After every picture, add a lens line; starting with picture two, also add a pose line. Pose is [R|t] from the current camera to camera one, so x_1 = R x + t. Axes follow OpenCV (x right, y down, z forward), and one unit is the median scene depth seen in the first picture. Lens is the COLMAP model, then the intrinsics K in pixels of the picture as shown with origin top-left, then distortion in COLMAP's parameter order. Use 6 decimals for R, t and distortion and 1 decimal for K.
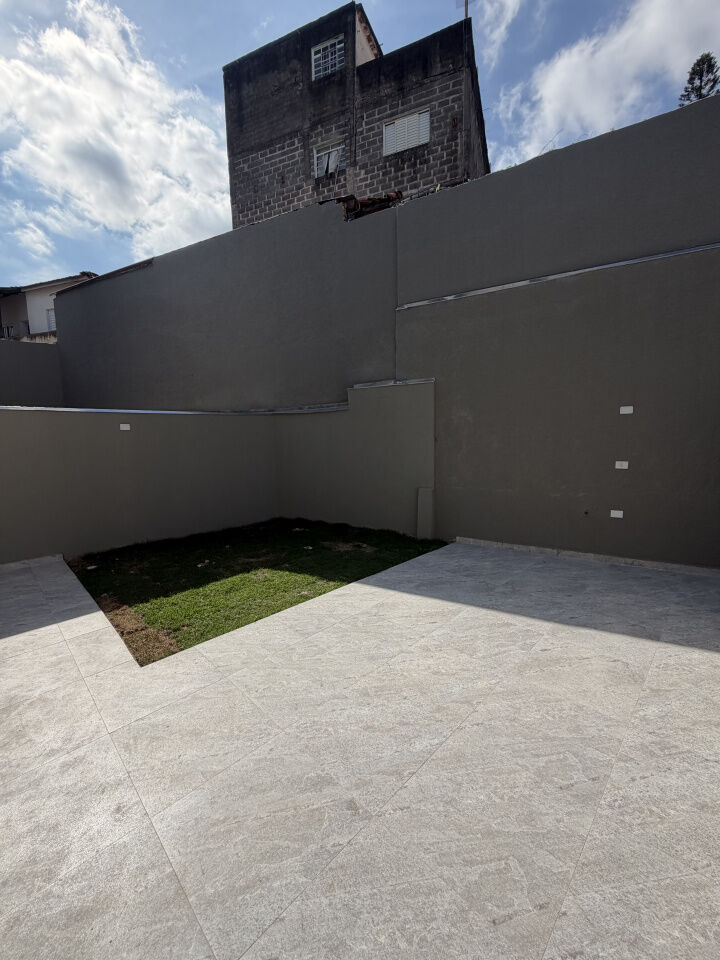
lens RADIAL K [[383.2, 0, 359.6], [0, 383.2, 477.5], [0, 0, 1]] dist [-0.000240, 0.000129]
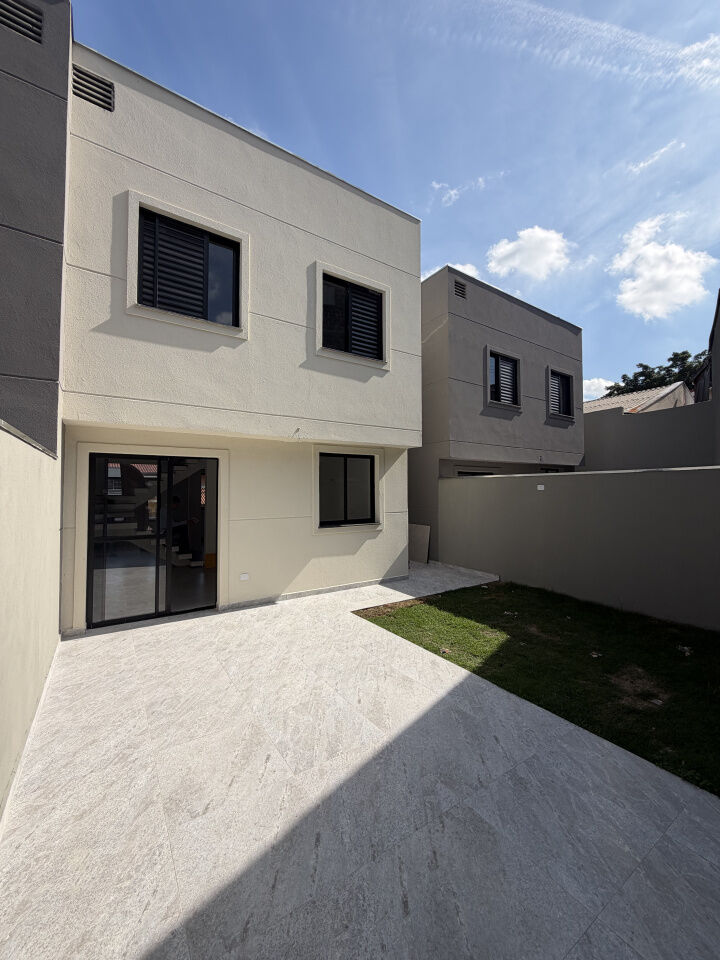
lens RADIAL K [[383.2, 0, 359.6], [0, 383.2, 477.5], [0, 0, 1]] dist [-0.000240, 0.000129]
pose [[-0.206874, -0.021998, -0.978120, 1.000886], [-0.116243, 0.993218, 0.002248, -0.145915], [0.971437, 0.114165, -0.208029, 1.018215]]
